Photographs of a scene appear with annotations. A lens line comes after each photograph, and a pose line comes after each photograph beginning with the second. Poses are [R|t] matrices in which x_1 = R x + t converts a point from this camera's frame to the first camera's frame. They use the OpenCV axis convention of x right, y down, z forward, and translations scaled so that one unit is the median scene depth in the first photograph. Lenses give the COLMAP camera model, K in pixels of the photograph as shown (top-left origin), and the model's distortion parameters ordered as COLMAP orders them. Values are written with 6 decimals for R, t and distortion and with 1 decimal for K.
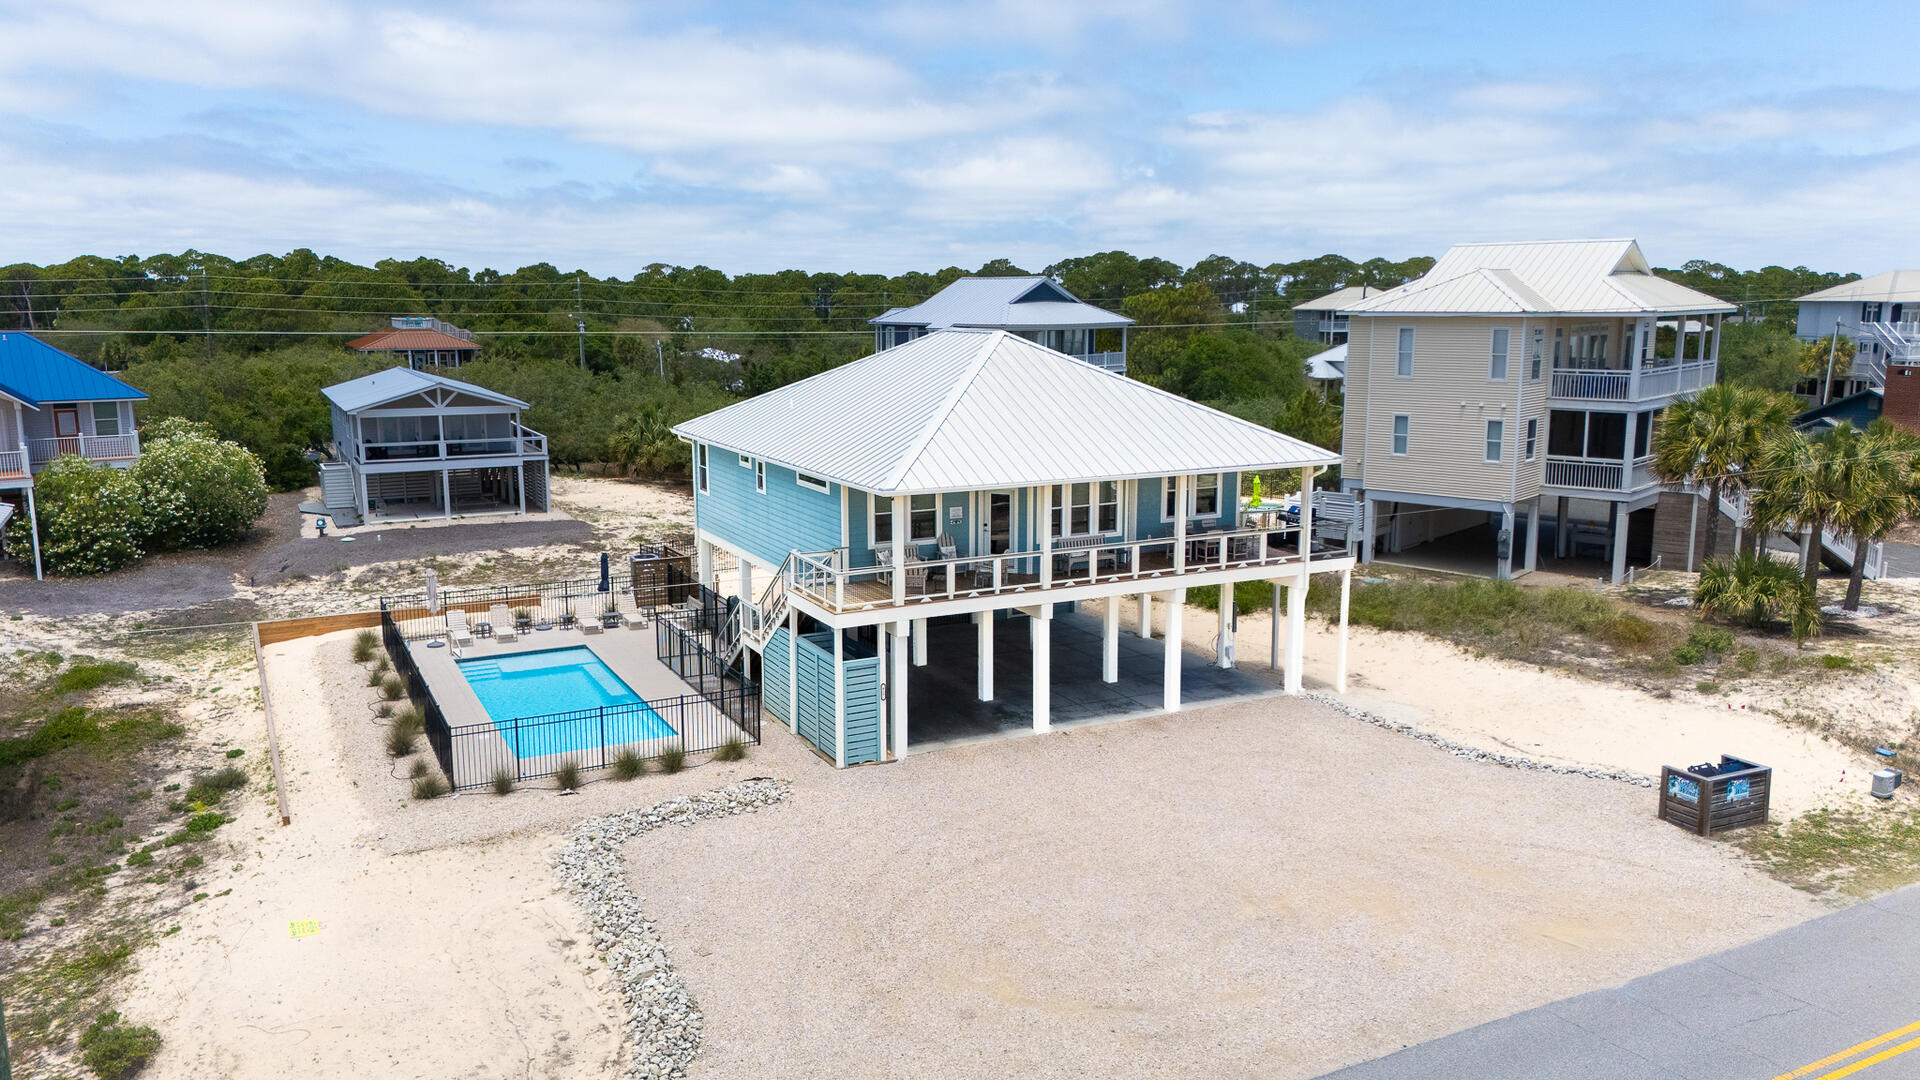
lens RADIAL K [[1416.8, 0, 953.1], [0, 1416.8, 533.5], [0, 0, 1]] dist [0.053416, -0.045885]
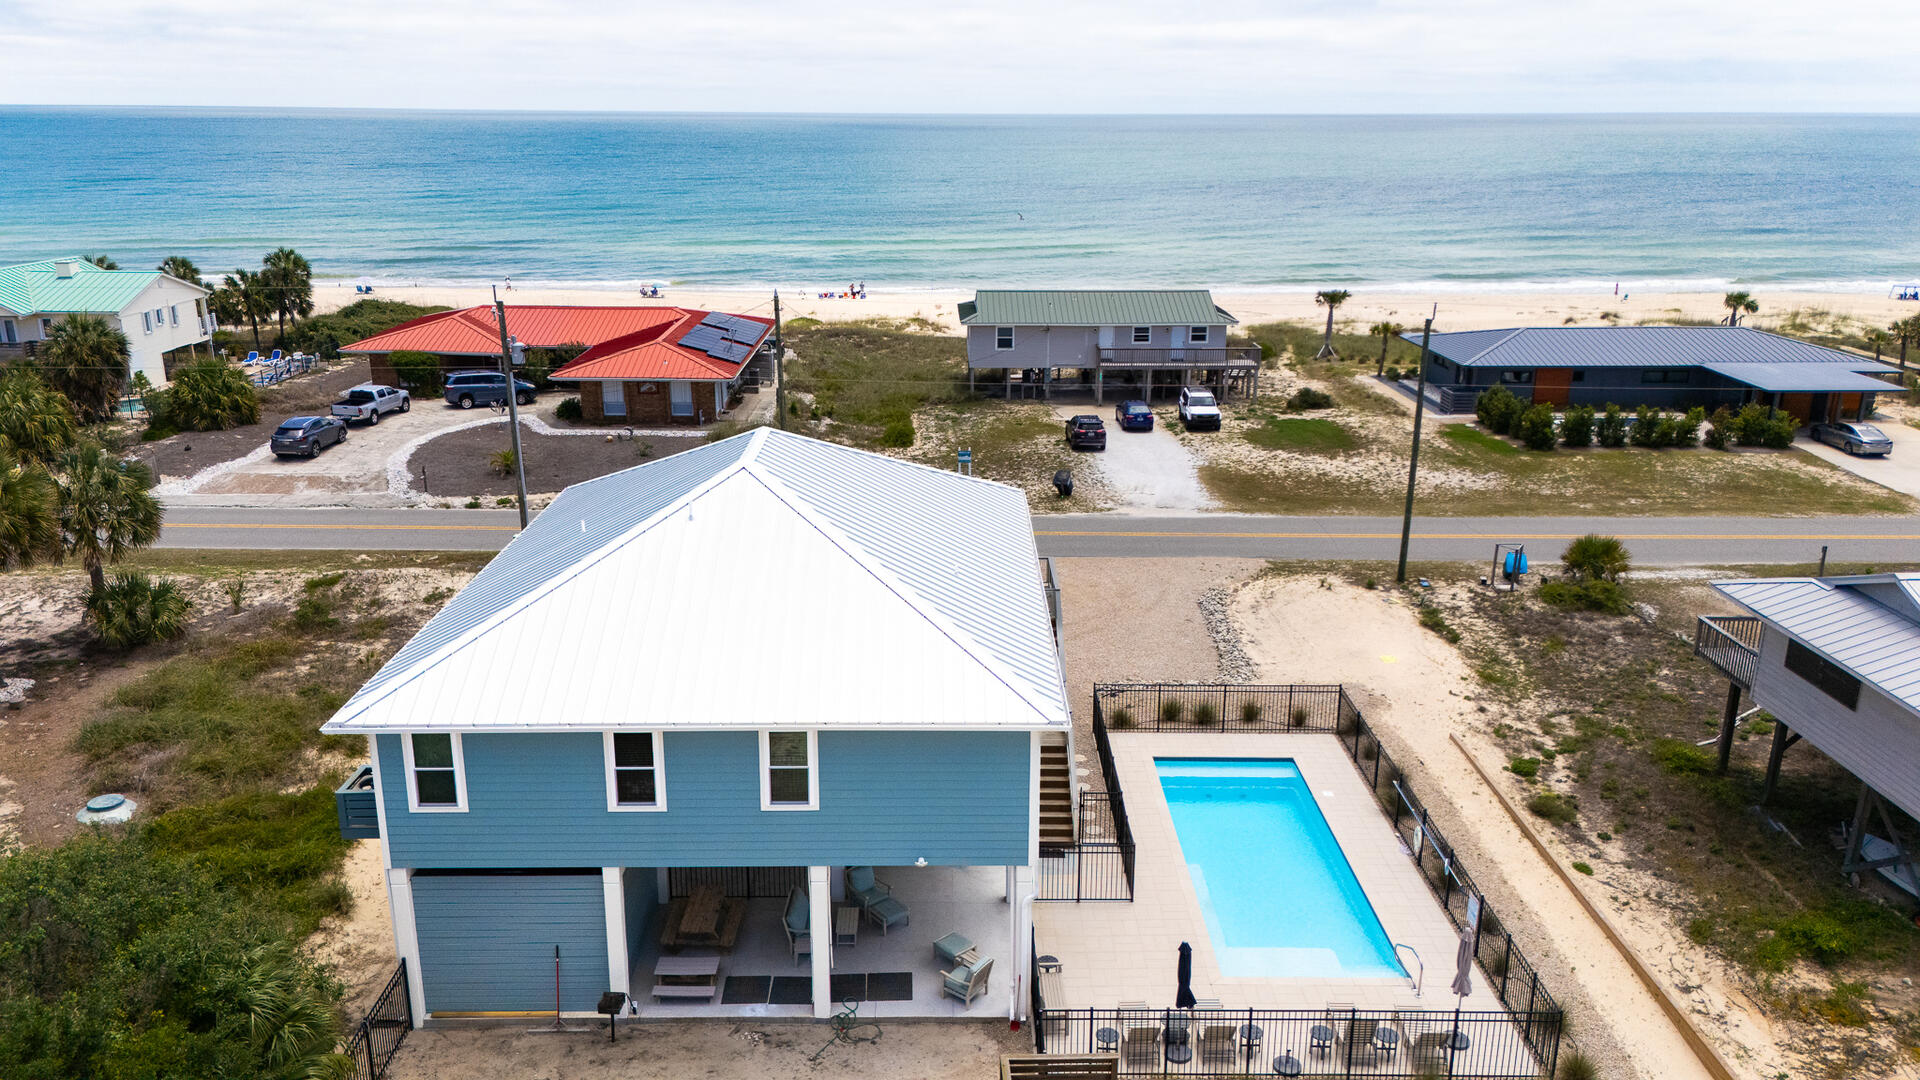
lens RADIAL K [[1416.8, 0, 955.9], [0, 1416.8, 537.8], [0, 0, 1]] dist [0.053416, -0.045885]
pose [[-0.893050, -0.133822, 0.429598, -0.487320], [0.069152, 0.902588, 0.424914, -0.472966], [-0.444613, 0.409177, -0.796802, 1.796030]]
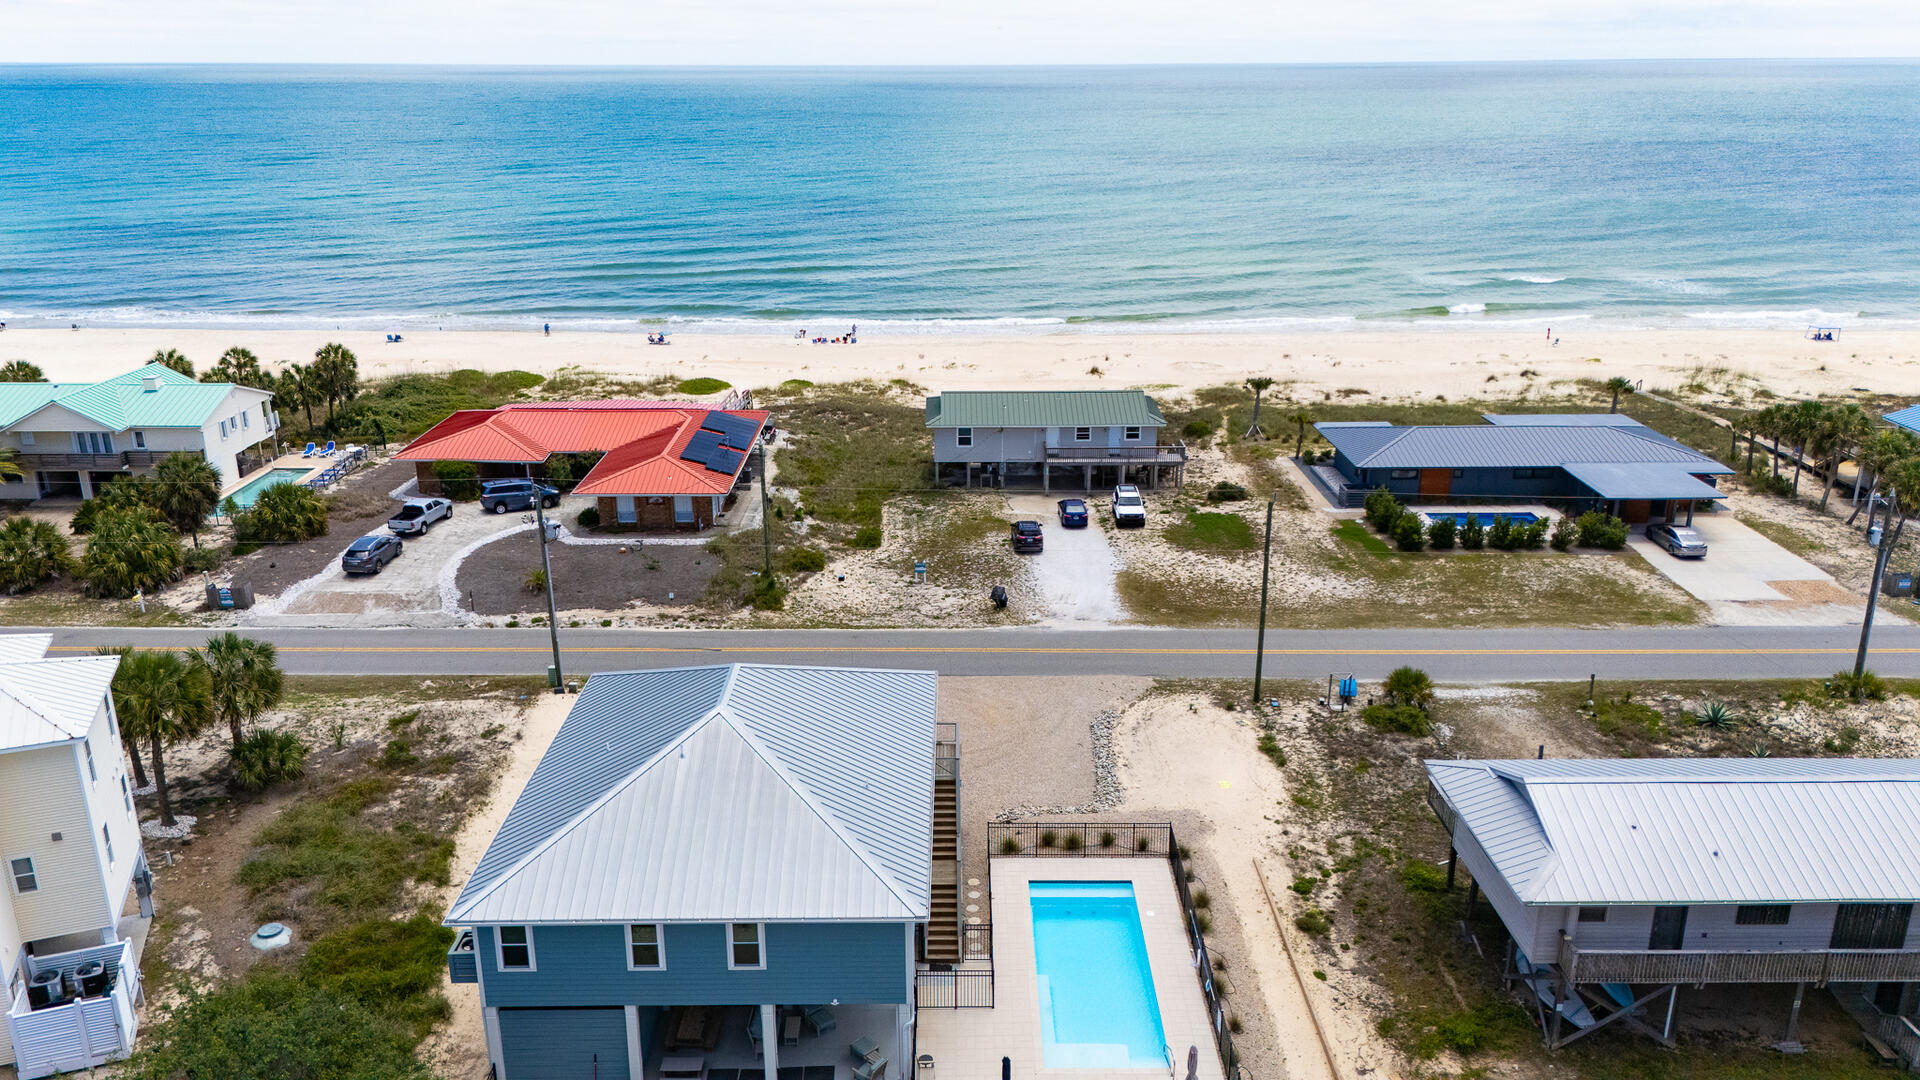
lens RADIAL K [[1416.8, 0, 956.2], [0, 1416.8, 538.6], [0, 0, 1]] dist [0.053416, -0.045885]
pose [[-0.890521, -0.143253, 0.431800, -0.691462], [0.076878, 0.888096, 0.453183, -0.829275], [-0.448400, 0.436765, -0.779855, 1.955147]]
